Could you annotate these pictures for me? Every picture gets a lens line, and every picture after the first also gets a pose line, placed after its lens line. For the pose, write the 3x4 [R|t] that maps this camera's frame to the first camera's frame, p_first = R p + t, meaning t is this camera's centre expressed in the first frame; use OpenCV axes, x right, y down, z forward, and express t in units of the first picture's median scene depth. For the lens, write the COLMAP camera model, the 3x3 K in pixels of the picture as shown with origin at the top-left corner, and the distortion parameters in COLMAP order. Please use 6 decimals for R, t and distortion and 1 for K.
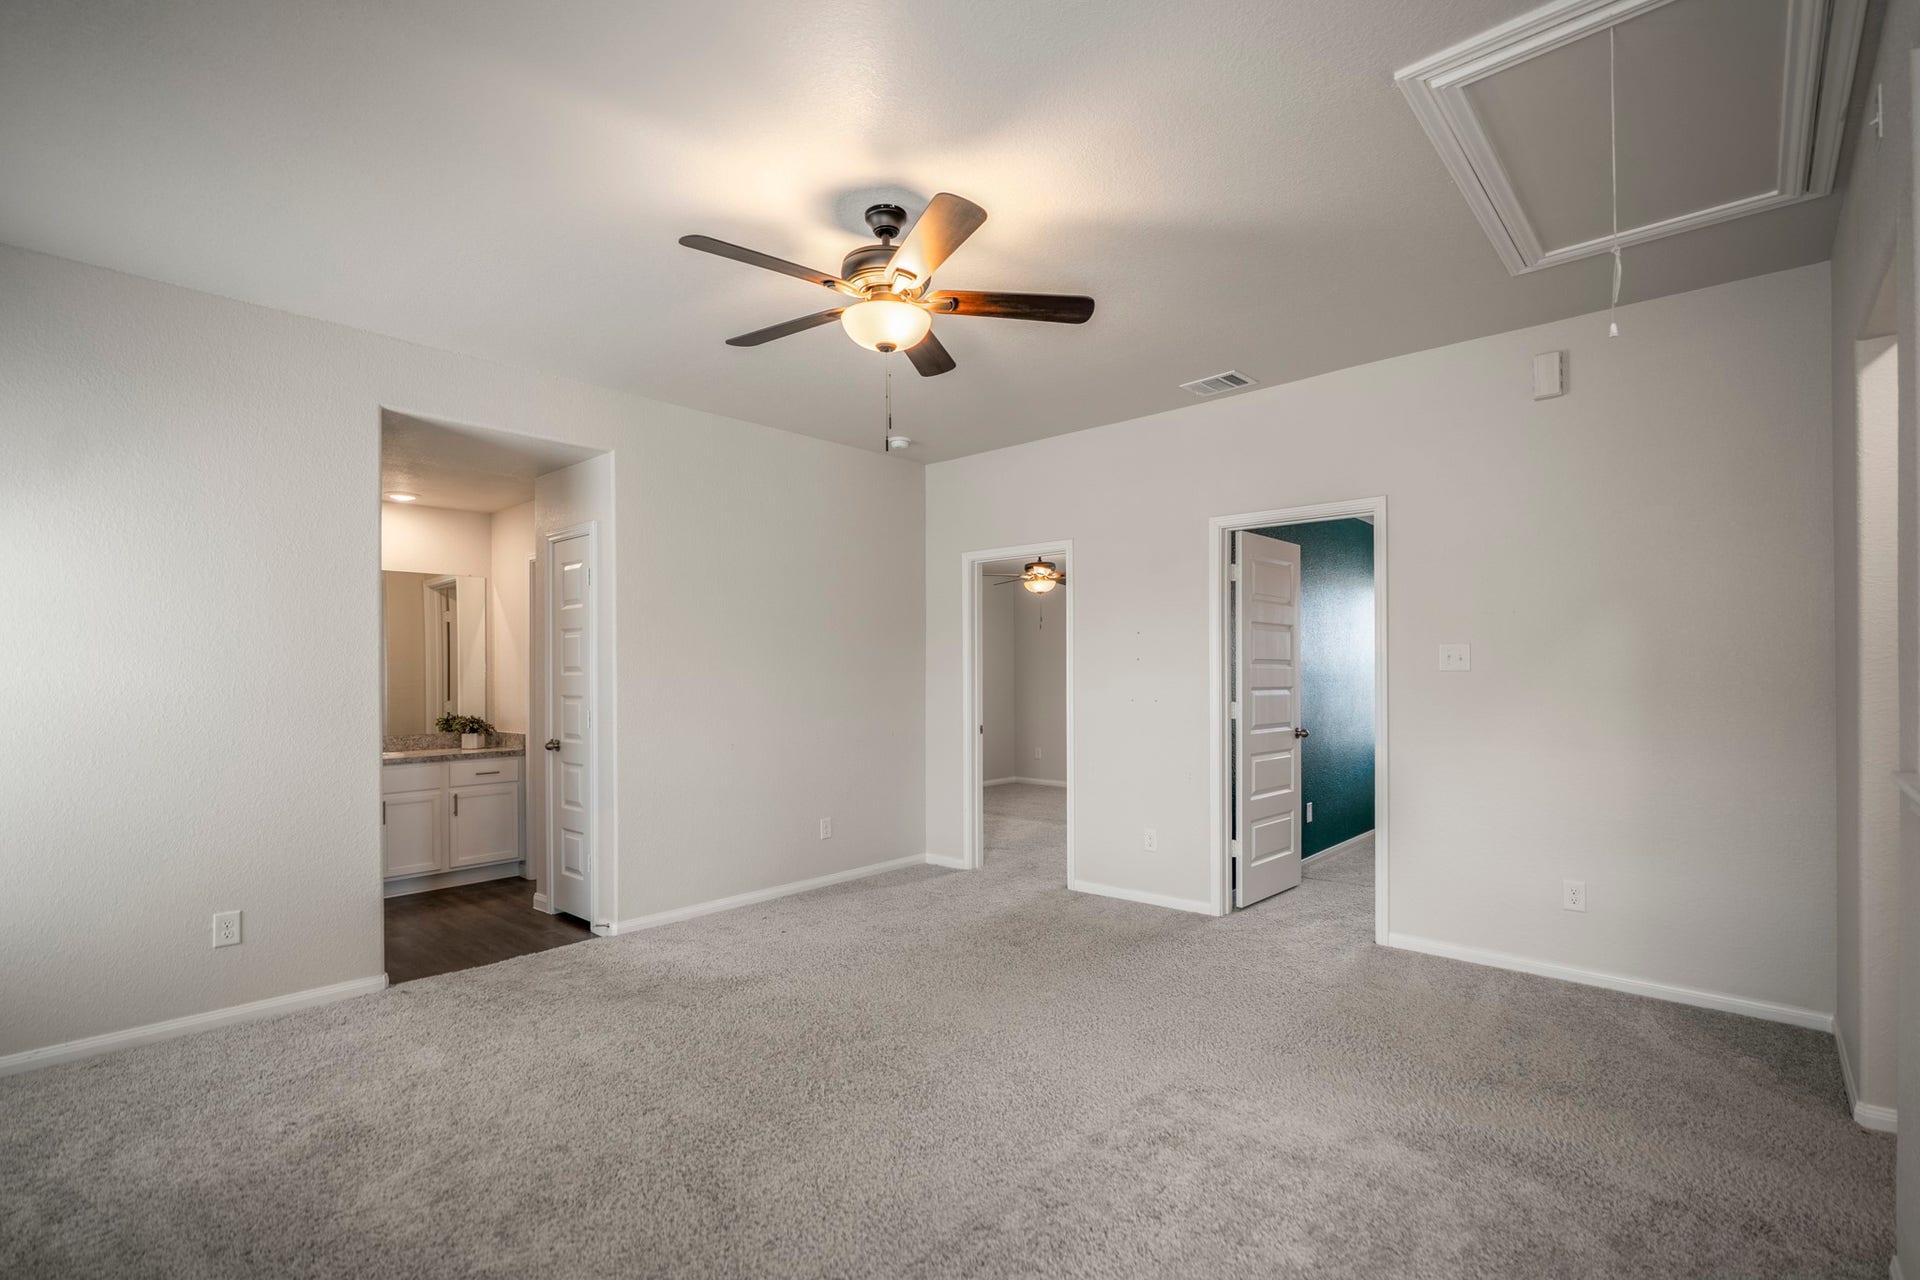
lens RADIAL K [[893.5, 0, 960.0], [0, 893.5, 640.0], [0, 0, 1]] dist [-0.002695, -0.000454]
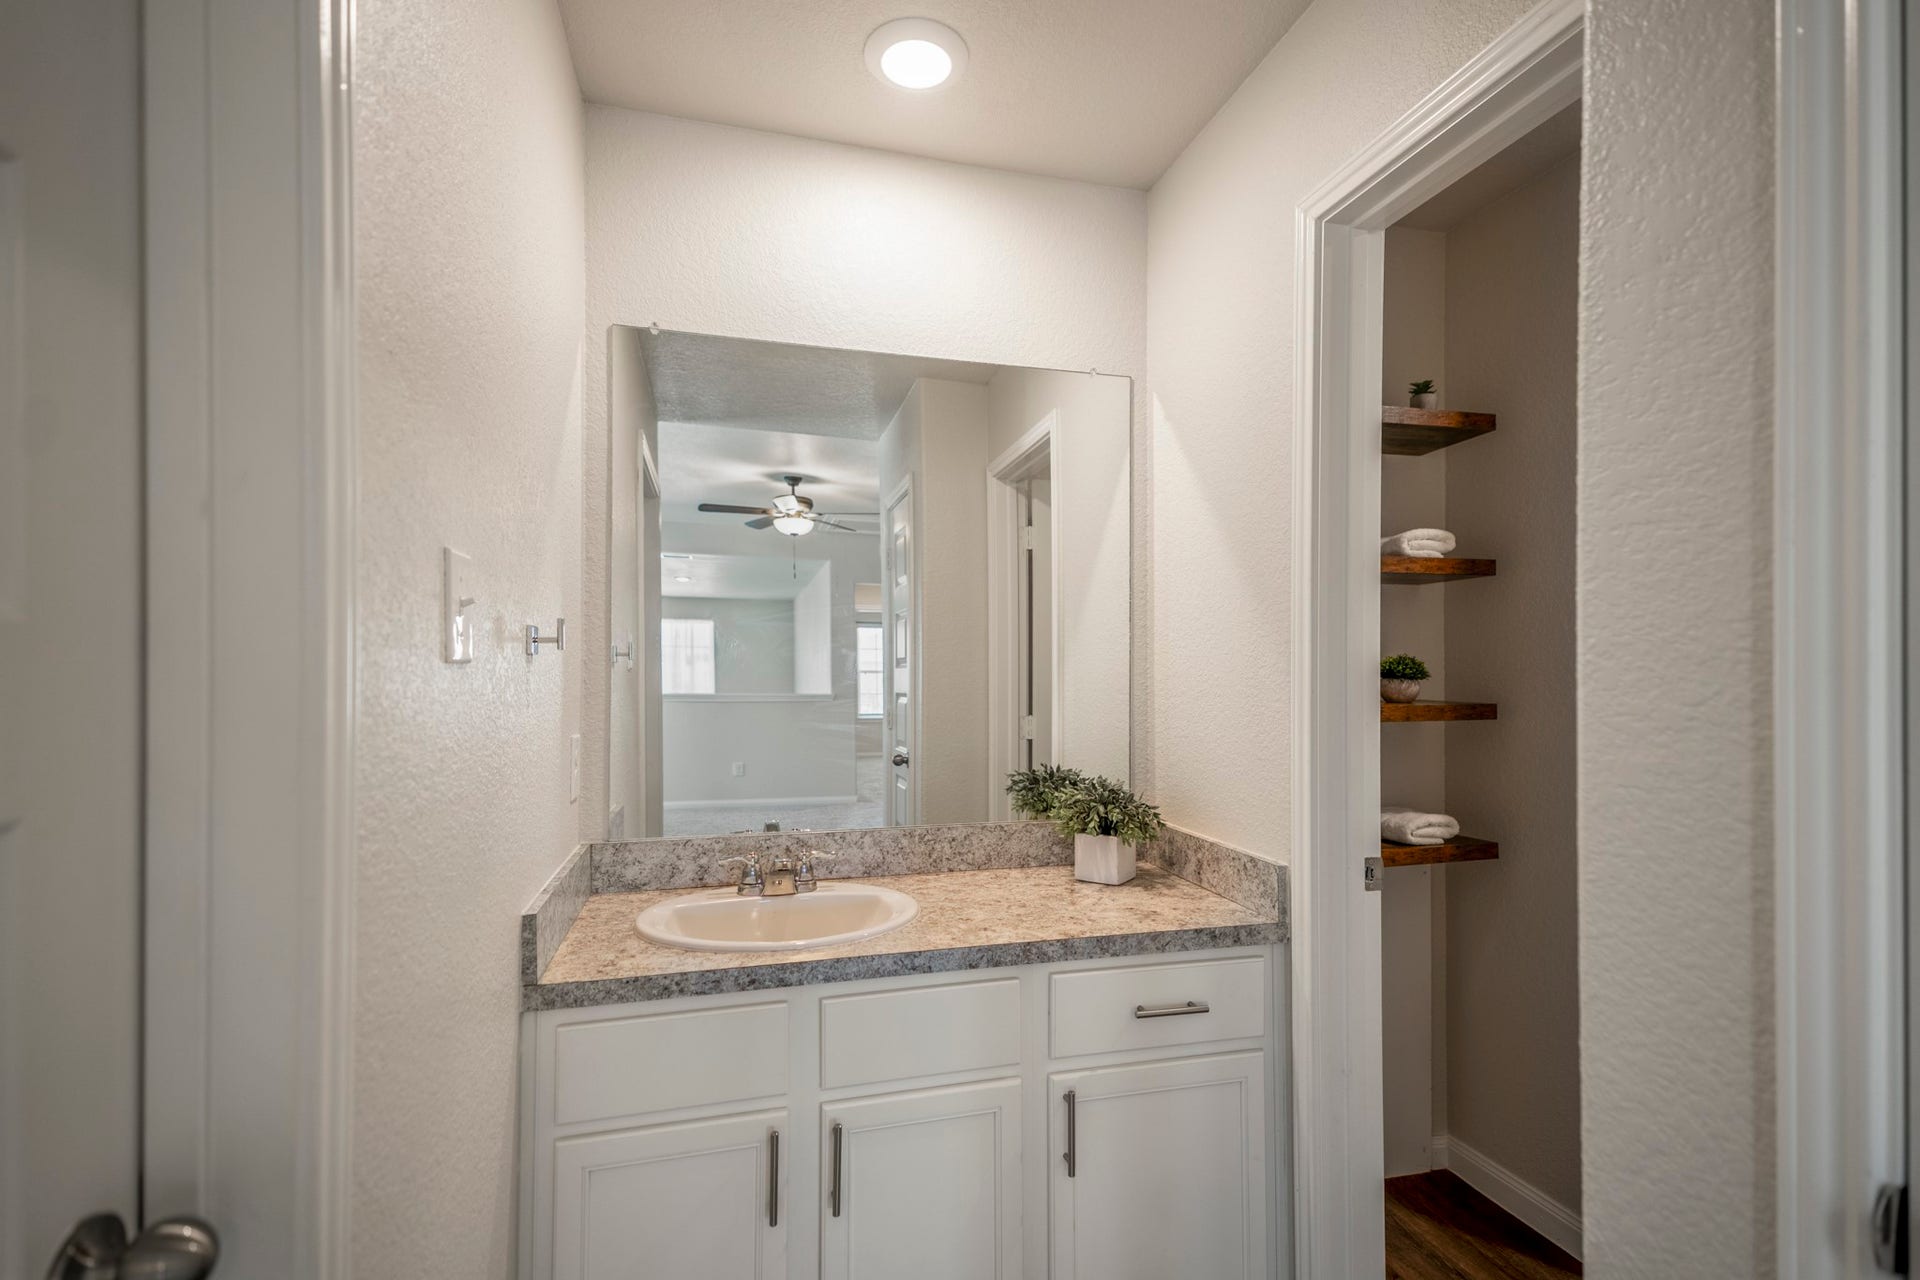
lens RADIAL K [[899.2, 0, 963.5], [0, 899.2, 676.5], [0, 0, 1]] dist [-0.001129, 0.000133]
pose [[0.832987, 0.010070, -0.553201, -0.402606], [0.004653, 0.999672, 0.025203, 0.037656], [0.553273, -0.023567, 0.832666, 0.690094]]
